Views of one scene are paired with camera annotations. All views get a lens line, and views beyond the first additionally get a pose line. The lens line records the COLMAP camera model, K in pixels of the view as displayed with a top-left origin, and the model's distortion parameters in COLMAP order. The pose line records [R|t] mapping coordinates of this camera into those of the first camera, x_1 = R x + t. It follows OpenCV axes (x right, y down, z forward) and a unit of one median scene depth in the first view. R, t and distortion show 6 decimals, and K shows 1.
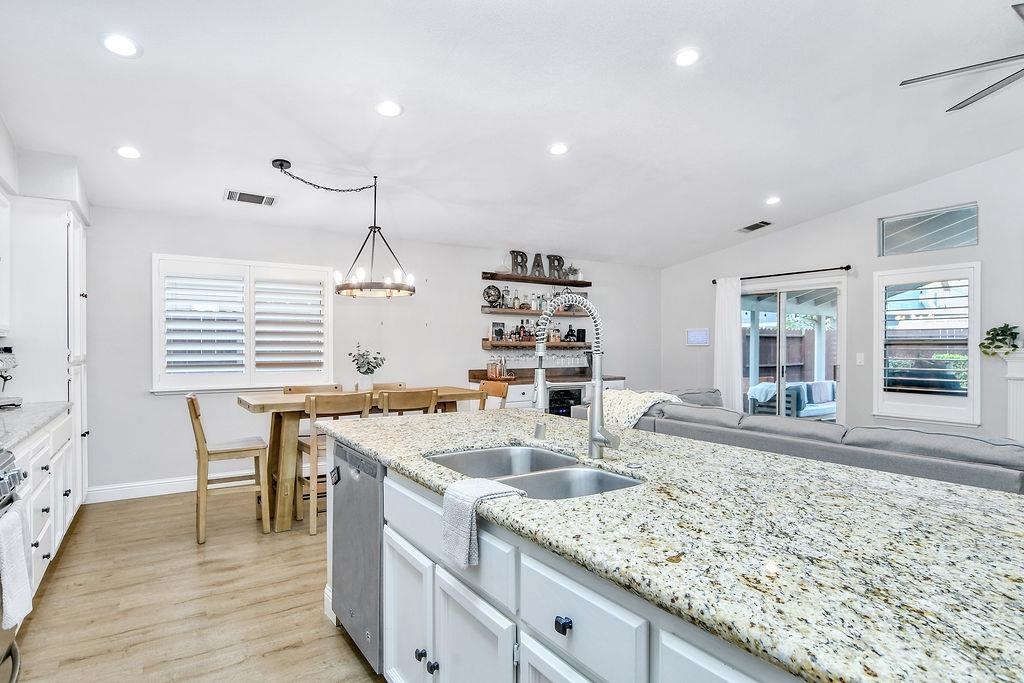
lens RADIAL K [[558.0, 0, 513.9], [0, 558.0, 340.9], [0, 0, 1]] dist [-0.023321, 0.001452]
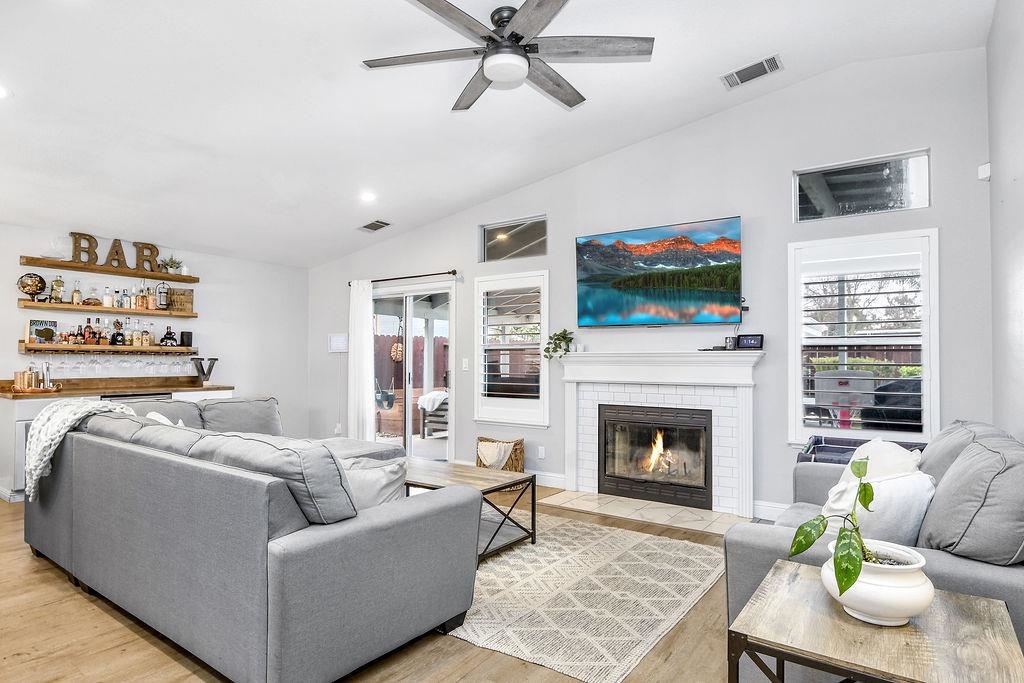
lens RADIAL K [[558.0, 0, 520.1], [0, 558.0, 350.0], [0, 0, 1]] dist [-0.023321, 0.001452]
pose [[0.931533, 0.007000, 0.363590, 0.309553], [-0.003648, 0.999944, -0.009906, 0.014225], [-0.363640, 0.007901, 0.931506, 0.022621]]
